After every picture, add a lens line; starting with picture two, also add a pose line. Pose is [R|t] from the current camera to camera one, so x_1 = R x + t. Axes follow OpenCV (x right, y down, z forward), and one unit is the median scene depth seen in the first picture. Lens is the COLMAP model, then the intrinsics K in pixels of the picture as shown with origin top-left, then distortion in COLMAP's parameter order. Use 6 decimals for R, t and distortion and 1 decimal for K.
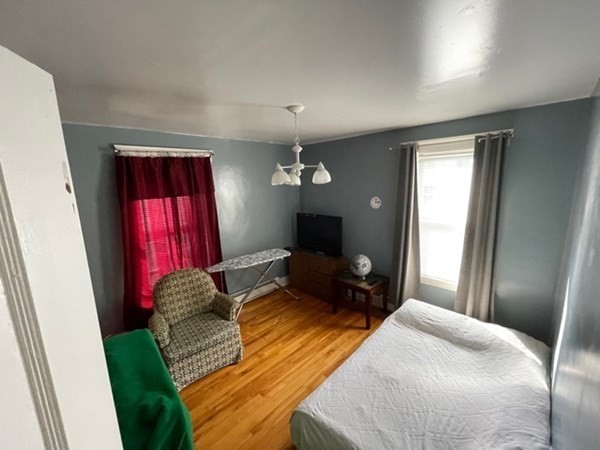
lens RADIAL K [[242.9, 0, 300.6], [0, 242.9, 222.5], [0, 0, 1]] dist [-0.004801, 0.001244]
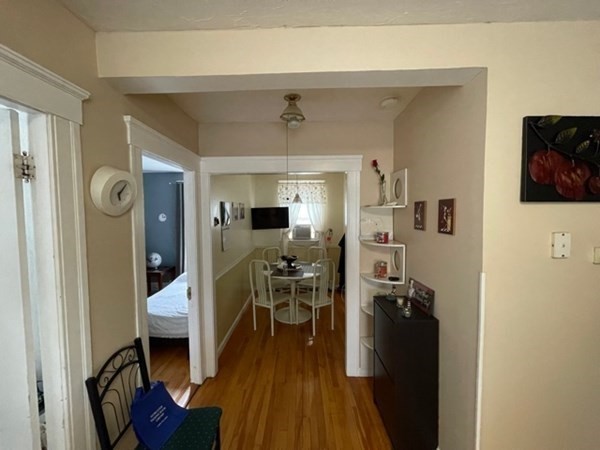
lens RADIAL K [[242.9, 0, 299.1], [0, 242.9, 223.8], [0, 0, 1]] dist [-0.004801, 0.001244]
pose [[0.701616, -0.007691, 0.712513, -0.173322], [0.113164, 0.988454, -0.100764, 0.210243], [-0.703512, 0.151328, 0.694386, -0.651918]]
